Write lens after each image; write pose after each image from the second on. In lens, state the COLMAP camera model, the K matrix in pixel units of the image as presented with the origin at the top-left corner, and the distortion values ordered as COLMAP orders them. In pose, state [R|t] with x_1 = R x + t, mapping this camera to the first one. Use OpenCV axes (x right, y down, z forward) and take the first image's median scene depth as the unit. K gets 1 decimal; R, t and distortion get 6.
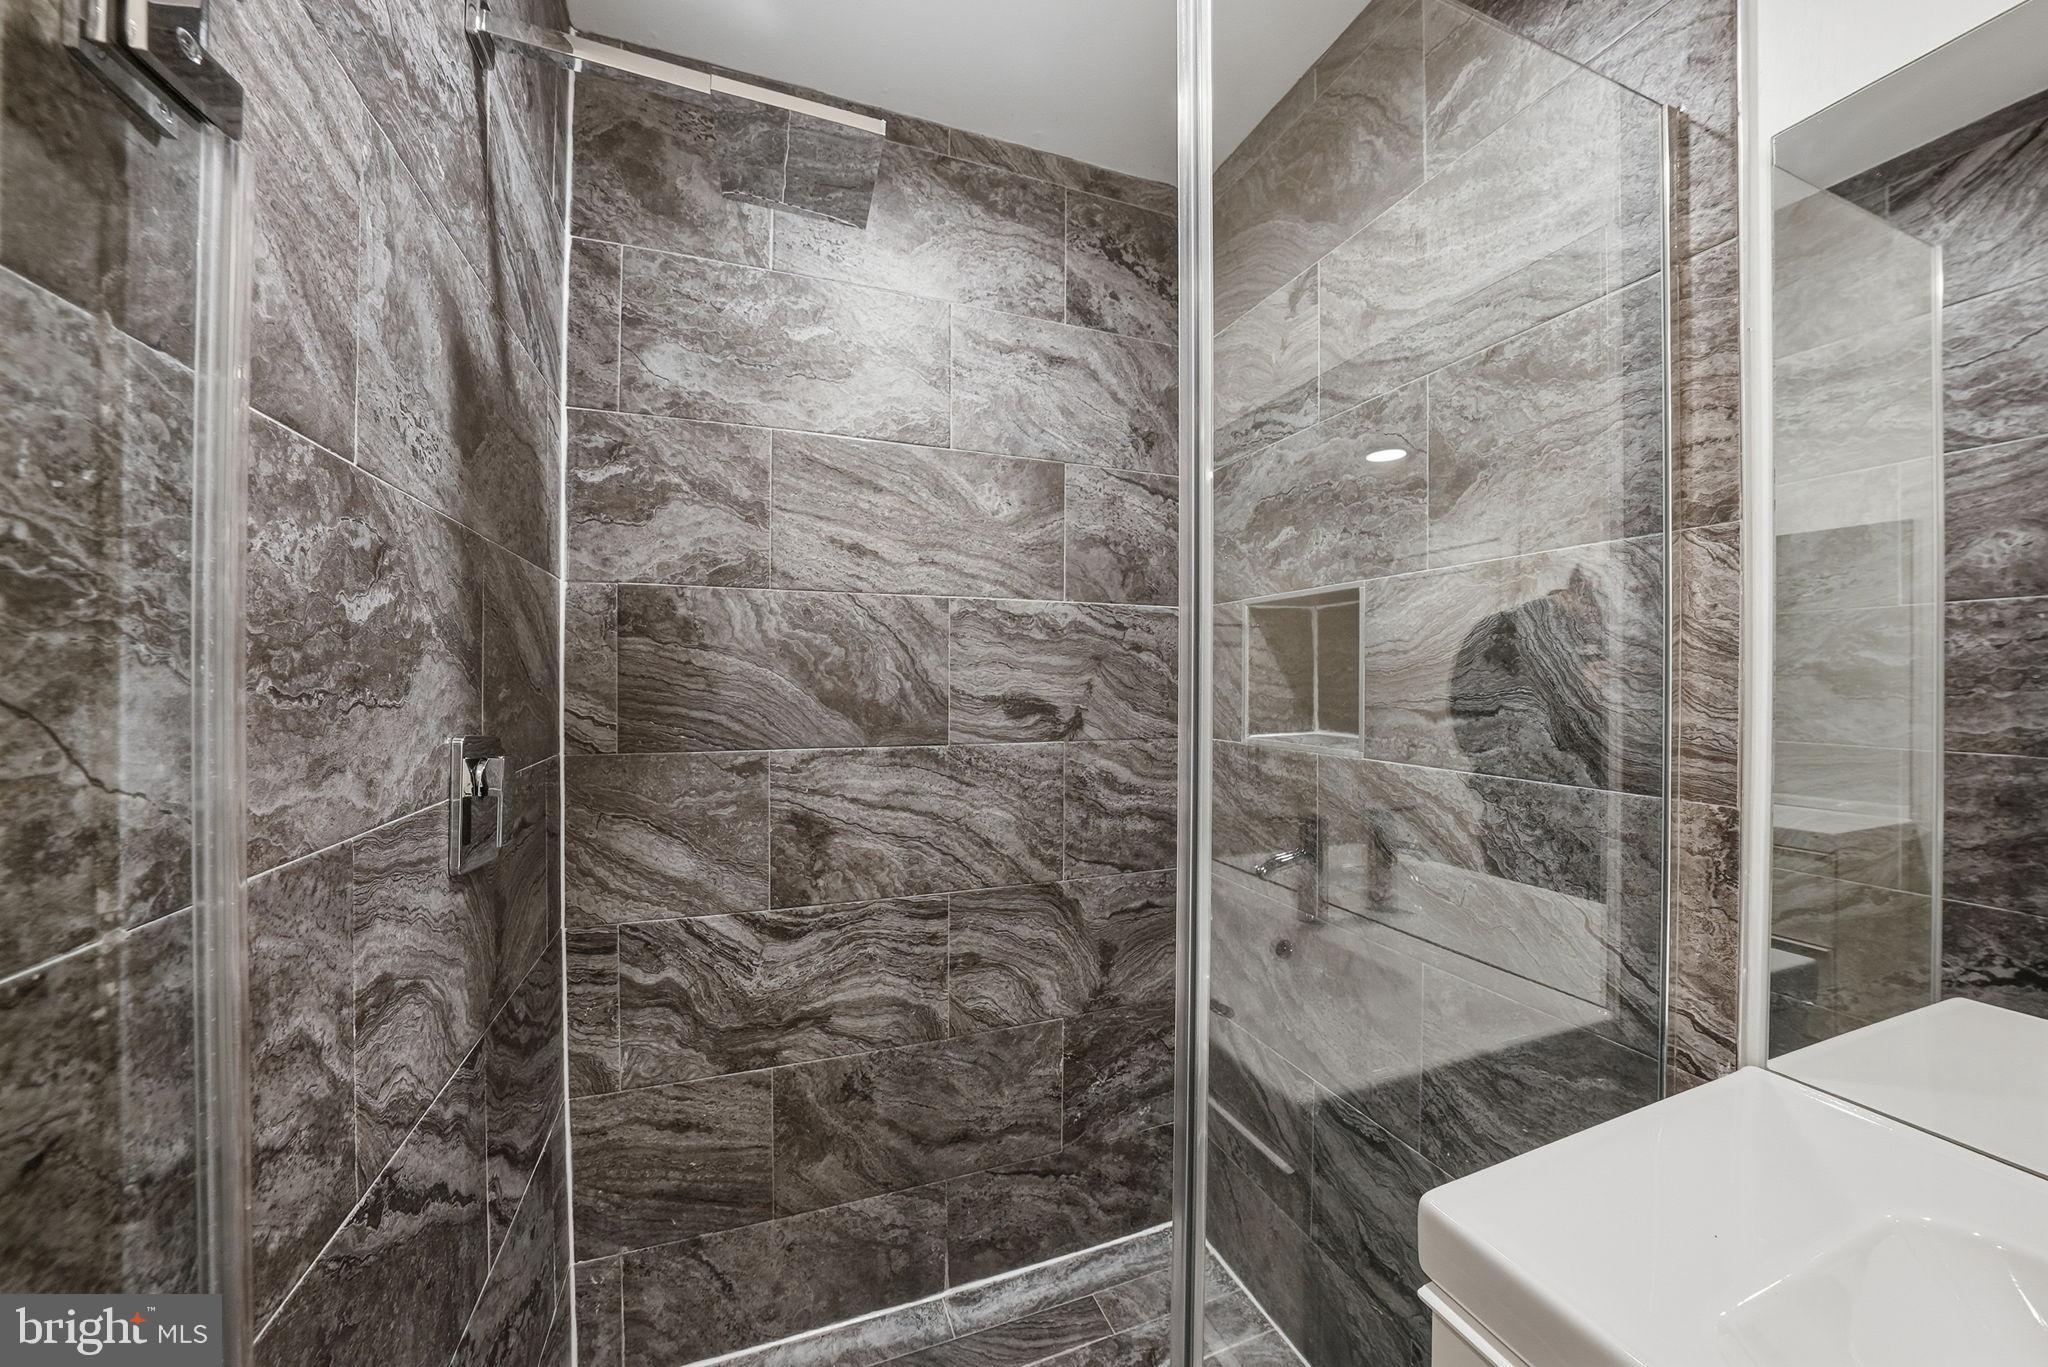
lens RADIAL K [[704.4, 0, 1013.9], [0, 704.4, 680.5], [0, 0, 1]] dist [-0.024963, -0.000156]
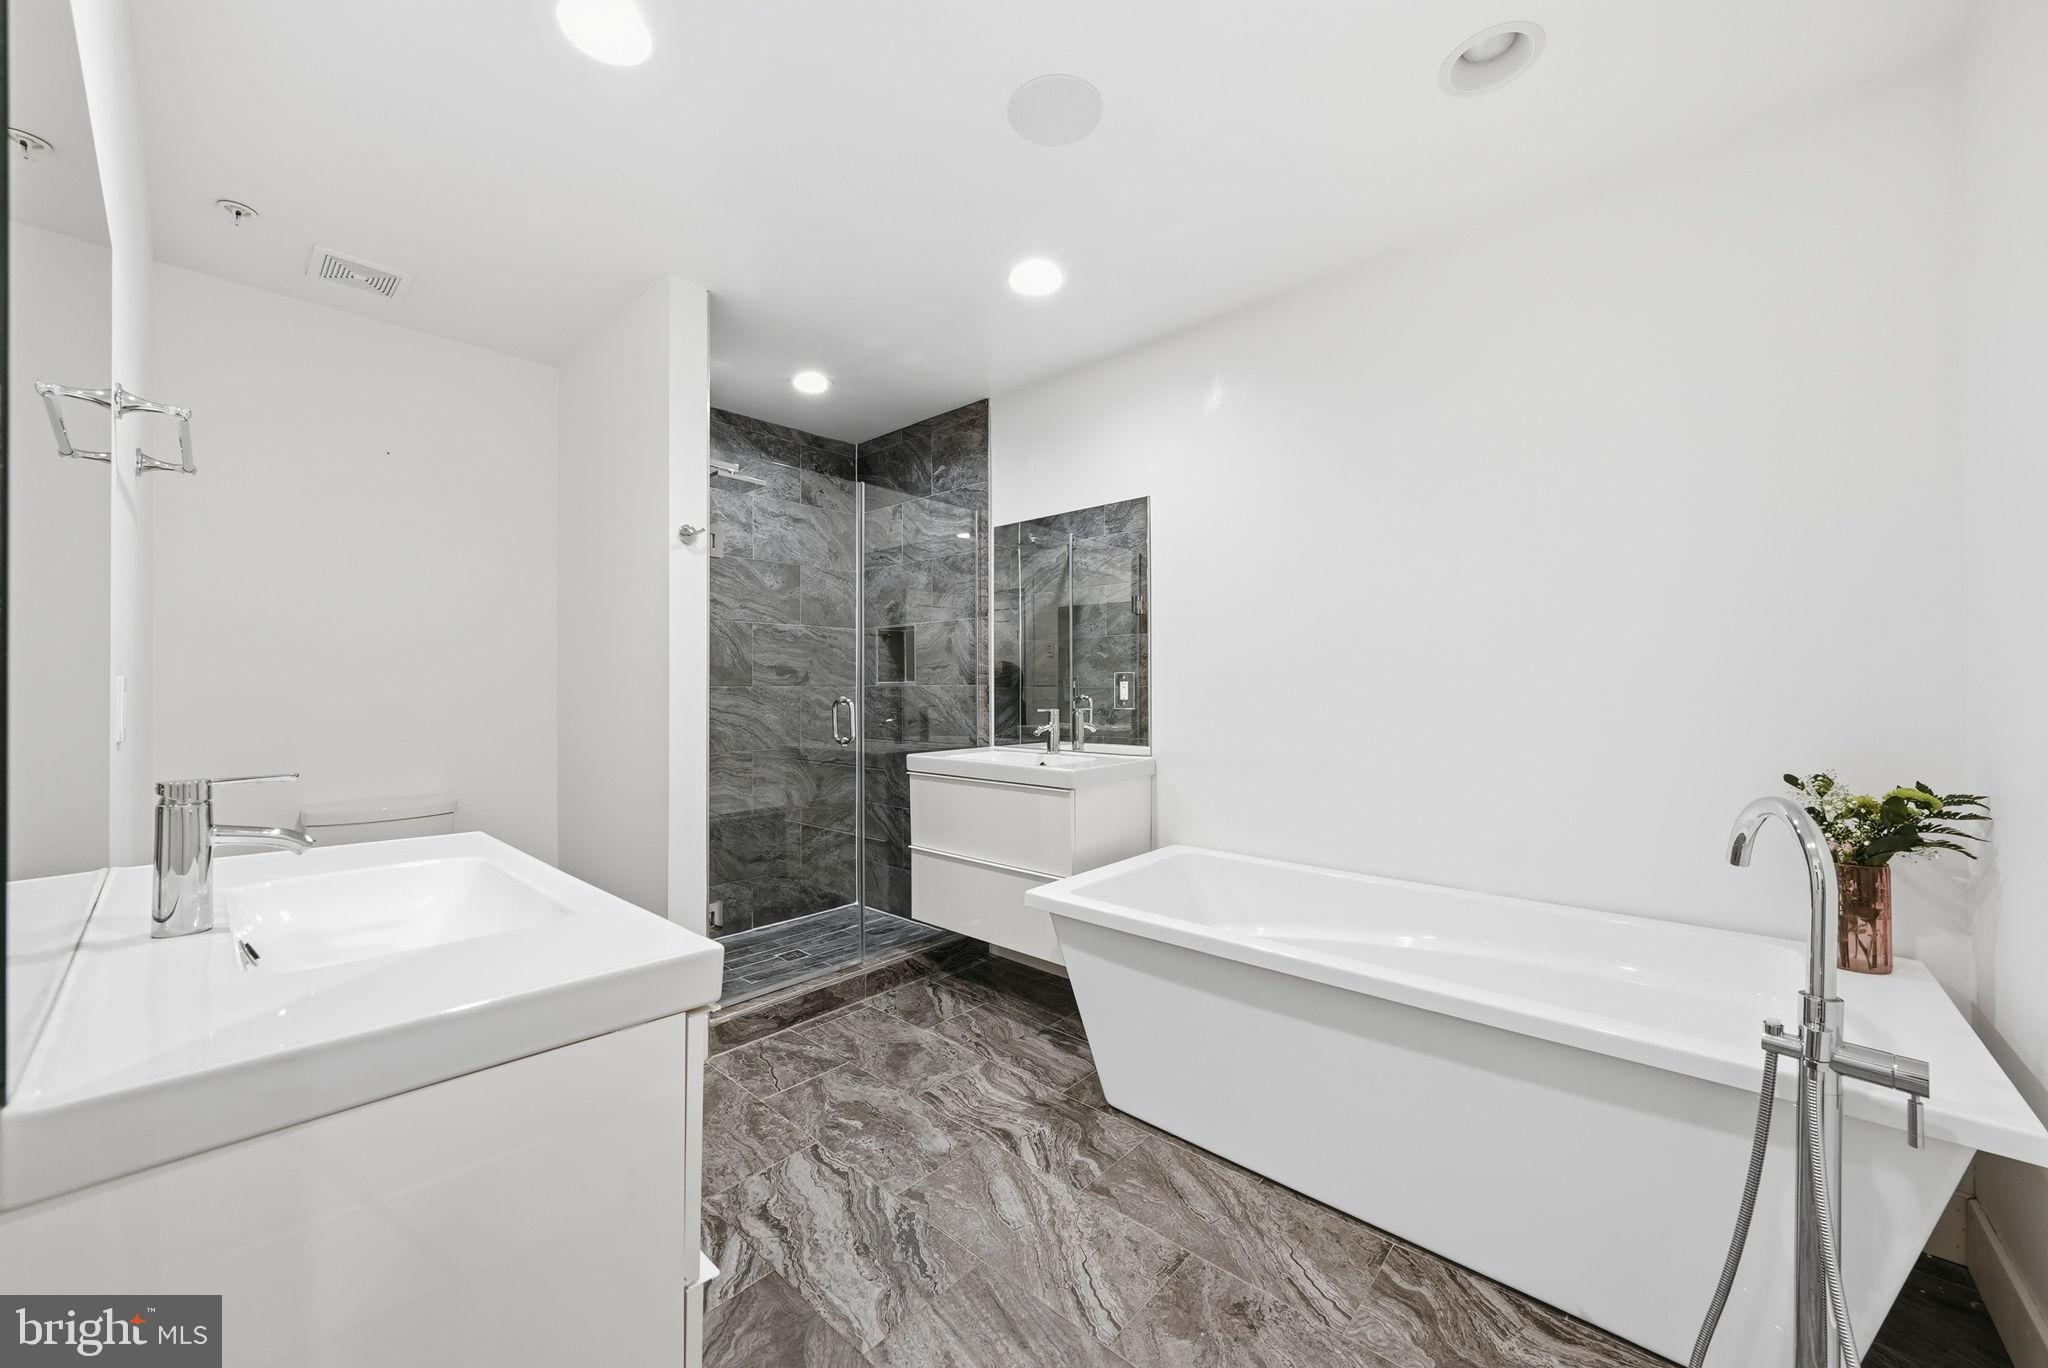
lens RADIAL K [[775.6, 0, 1016.2], [0, 775.6, 689.0], [0, 0, 1]] dist [-0.012460, 0.000138]
pose [[0.892265, -0.007025, 0.451456, -0.475717], [0.007419, 0.999972, 0.000896, 0.106168], [-0.451450, 0.002550, 0.892293, -1.688532]]
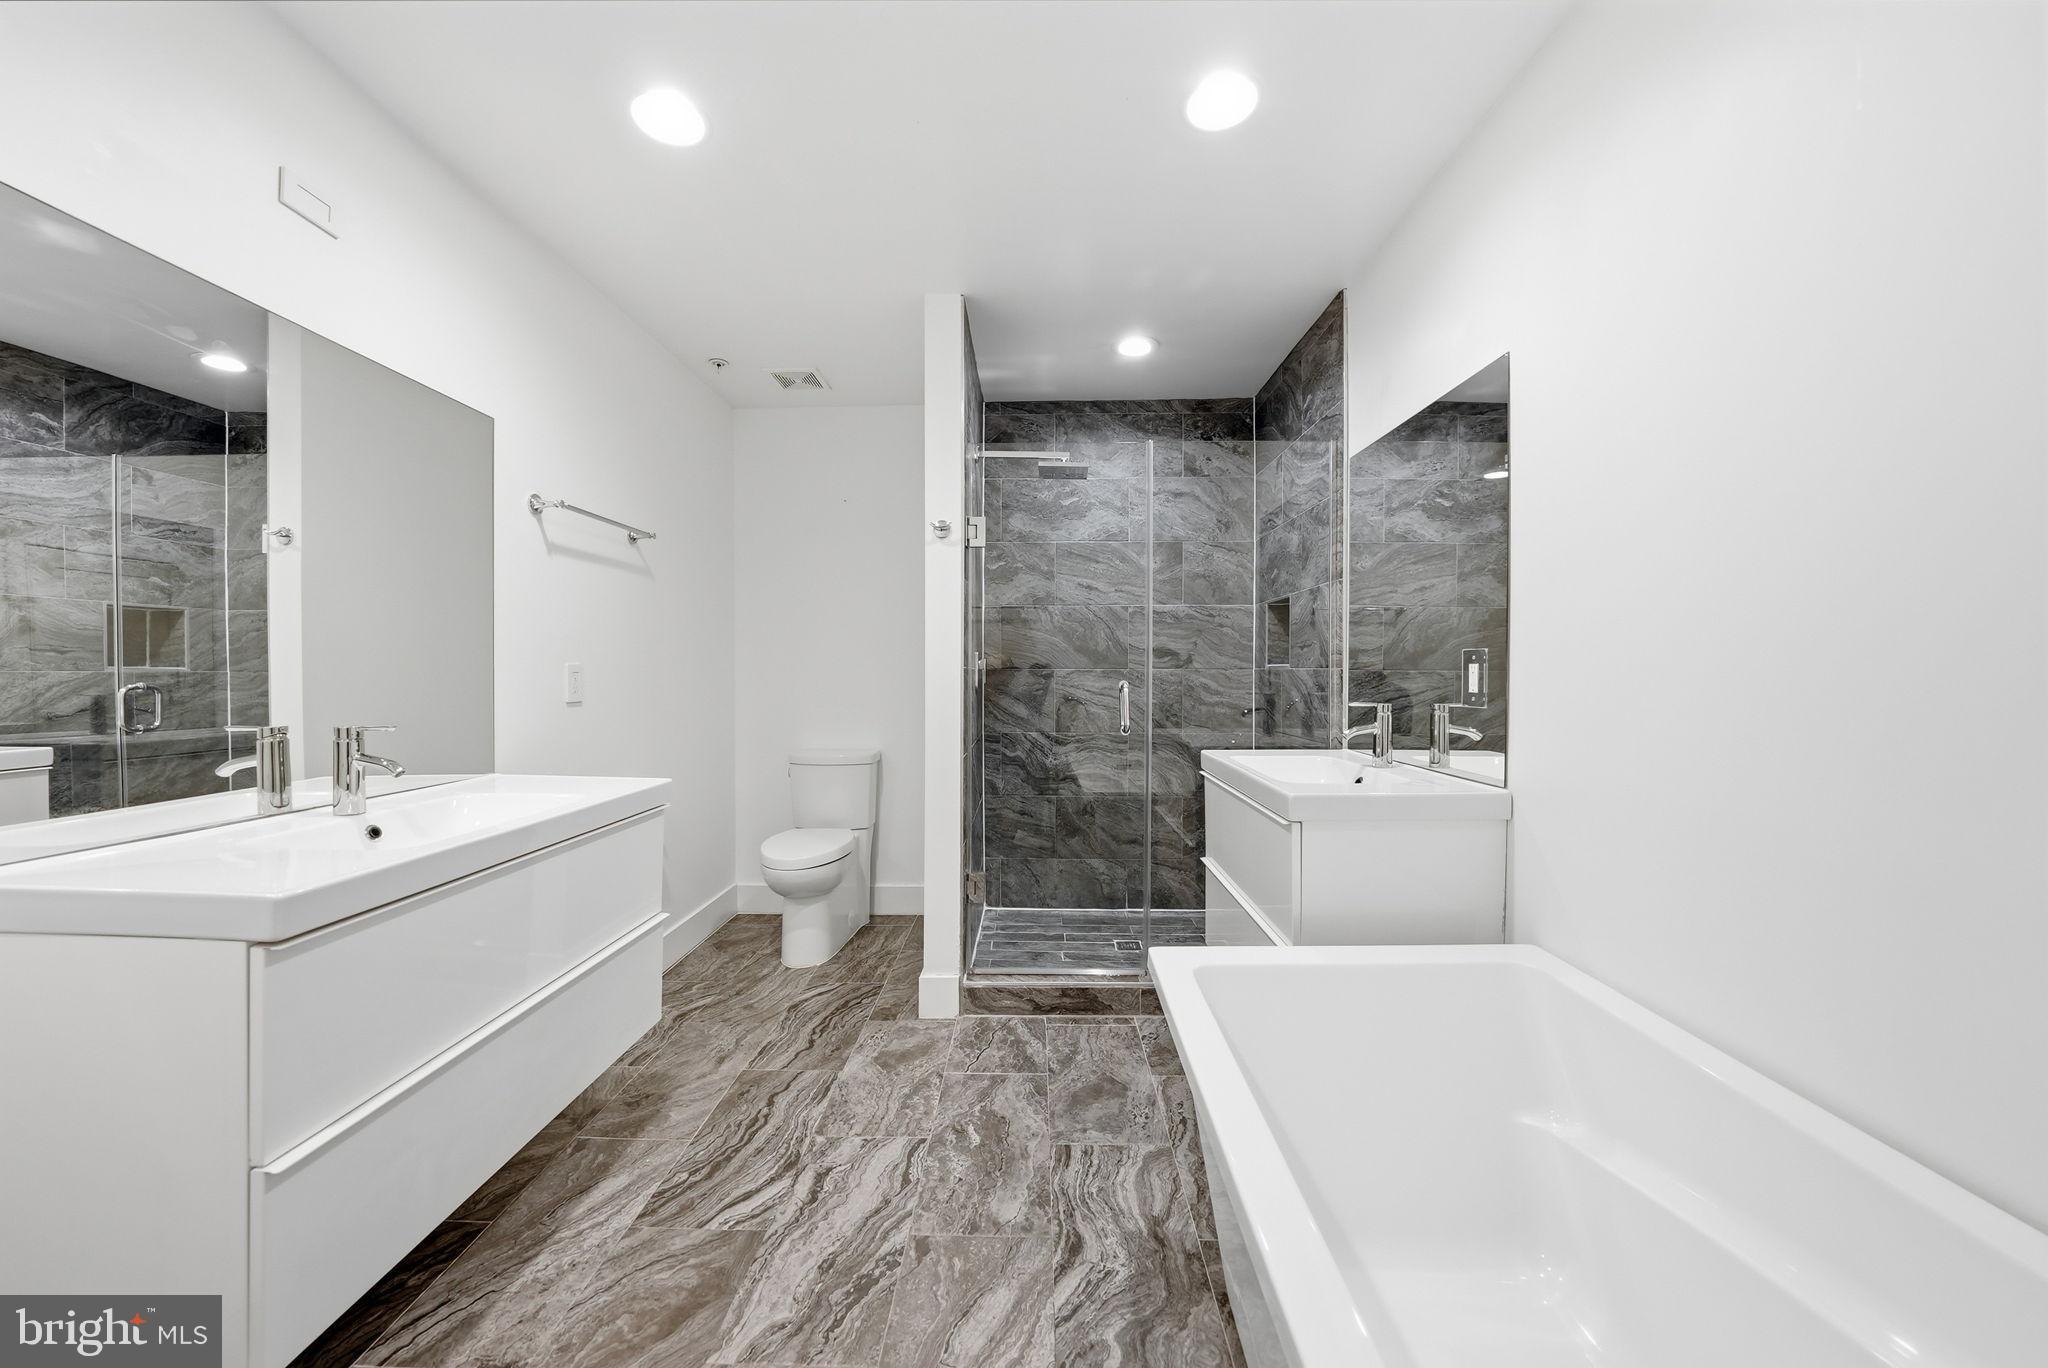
lens RADIAL K [[722.9, 0, 1007.9], [0, 722.9, 682.9], [0, 0, 1]] dist [-0.022599, 0.002929]
pose [[0.922755, 0.004415, -0.385361, 0.466610], [0.001372, 0.999890, 0.014742, 0.103147], [0.385384, -0.014132, 0.922648, -1.372810]]
